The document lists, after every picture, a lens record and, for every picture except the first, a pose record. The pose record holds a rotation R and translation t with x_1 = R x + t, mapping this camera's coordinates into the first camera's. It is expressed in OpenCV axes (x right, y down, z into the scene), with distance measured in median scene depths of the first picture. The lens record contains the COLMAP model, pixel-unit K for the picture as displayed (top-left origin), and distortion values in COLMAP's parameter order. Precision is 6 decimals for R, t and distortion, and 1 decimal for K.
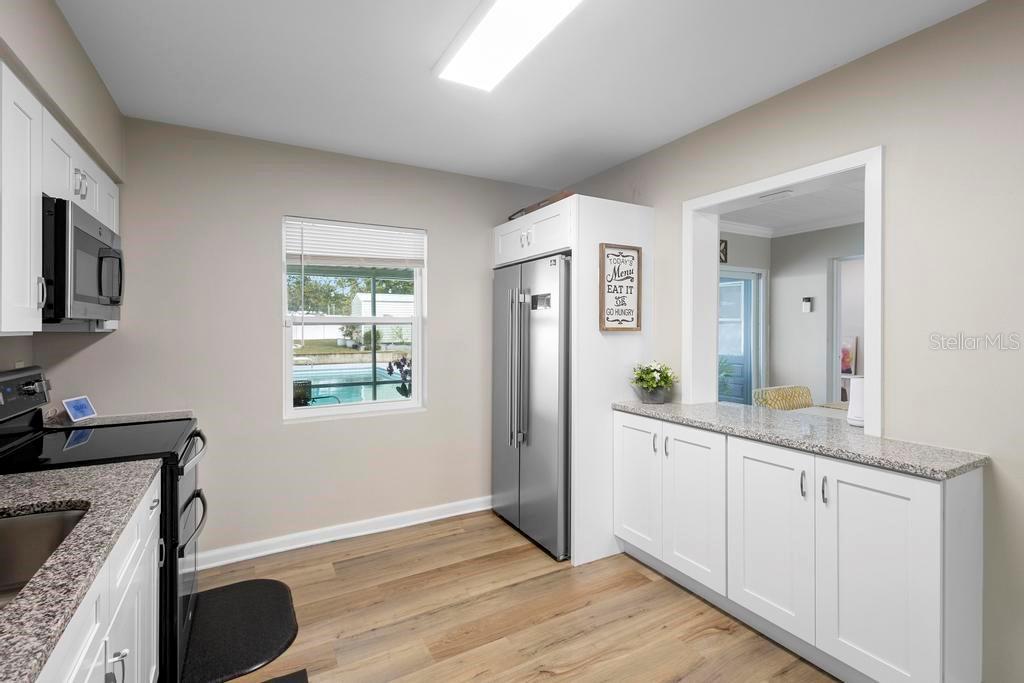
lens RADIAL K [[472.9, 0, 511.6], [0, 472.9, 331.8], [0, 0, 1]] dist [0.001251, 0.000167]
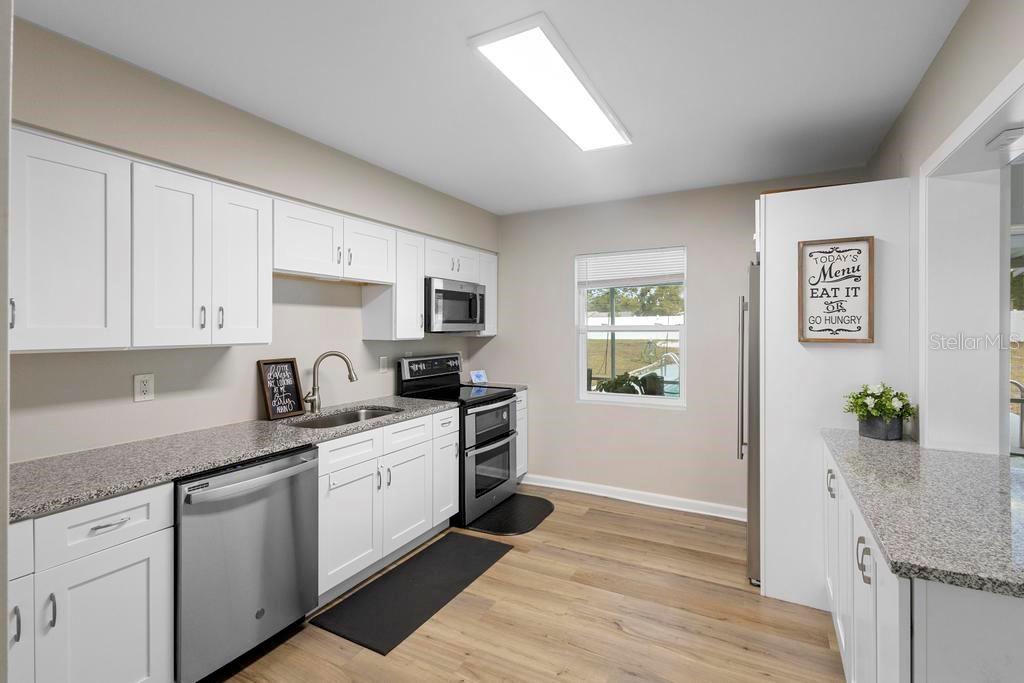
lens RADIAL K [[471.3, 0, 509.8], [0, 471.3, 329.1], [0, 0, 1]] dist [0.004001, -0.000096]
pose [[0.532195, 0.001746, -0.846620, 0.635347], [-0.004704, 0.999989, -0.000895, -0.022707], [0.846608, 0.004459, 0.532198, 0.082644]]
